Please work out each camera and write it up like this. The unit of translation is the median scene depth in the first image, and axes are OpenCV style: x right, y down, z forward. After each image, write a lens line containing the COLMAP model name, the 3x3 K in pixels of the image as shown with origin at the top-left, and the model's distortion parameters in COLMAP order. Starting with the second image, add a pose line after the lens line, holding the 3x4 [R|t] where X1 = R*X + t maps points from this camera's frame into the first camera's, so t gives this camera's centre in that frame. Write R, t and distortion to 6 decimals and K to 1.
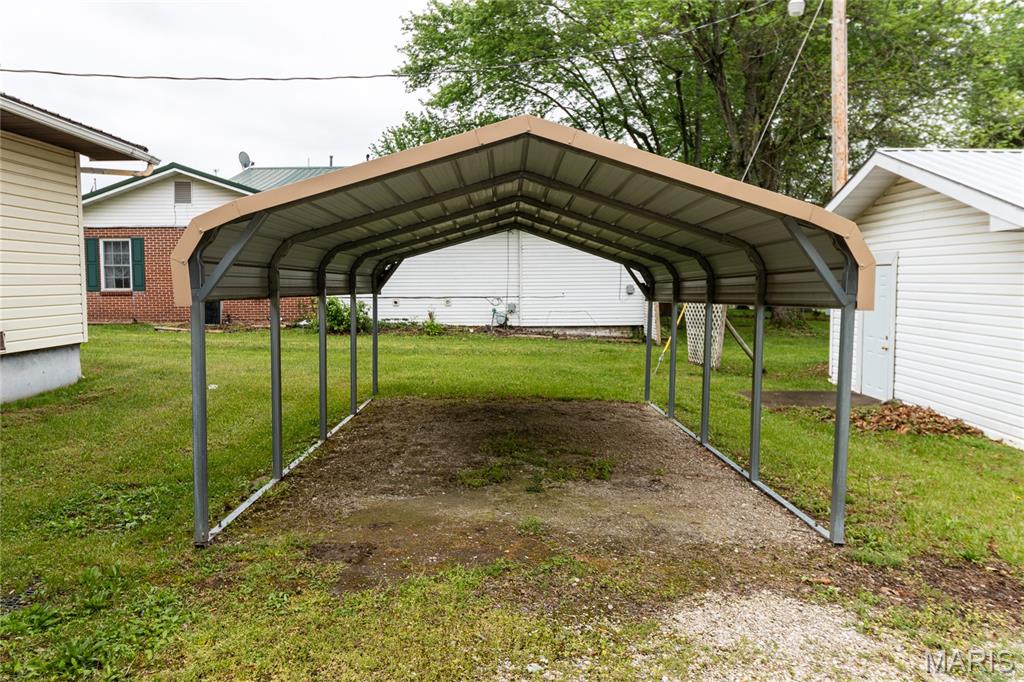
lens RADIAL K [[780.1, 0, 514.4], [0, 780.1, 326.6], [0, 0, 1]] dist [0.005155, 0.004190]
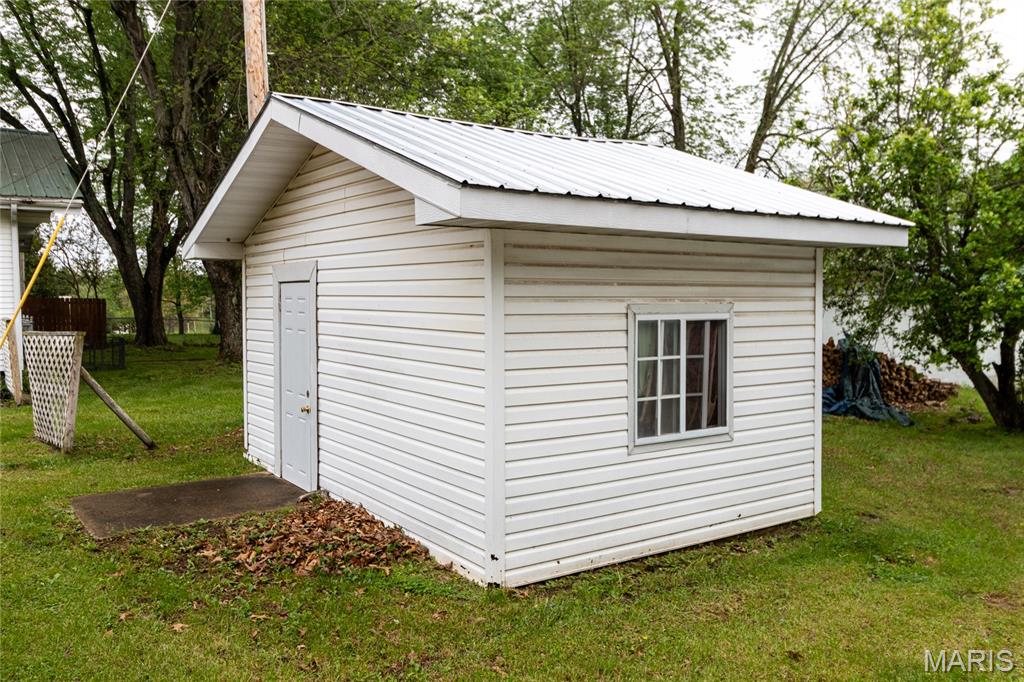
lens RADIAL K [[877.6, 0, 512.0], [0, 877.6, 341.0], [0, 0, 1]] dist [-0.173718, 0.222039]
pose [[0.836353, -0.029707, 0.547385, 0.220544], [0.033342, 0.999439, 0.003296, -0.025226], [-0.547176, 0.015494, 0.836874, 0.298700]]
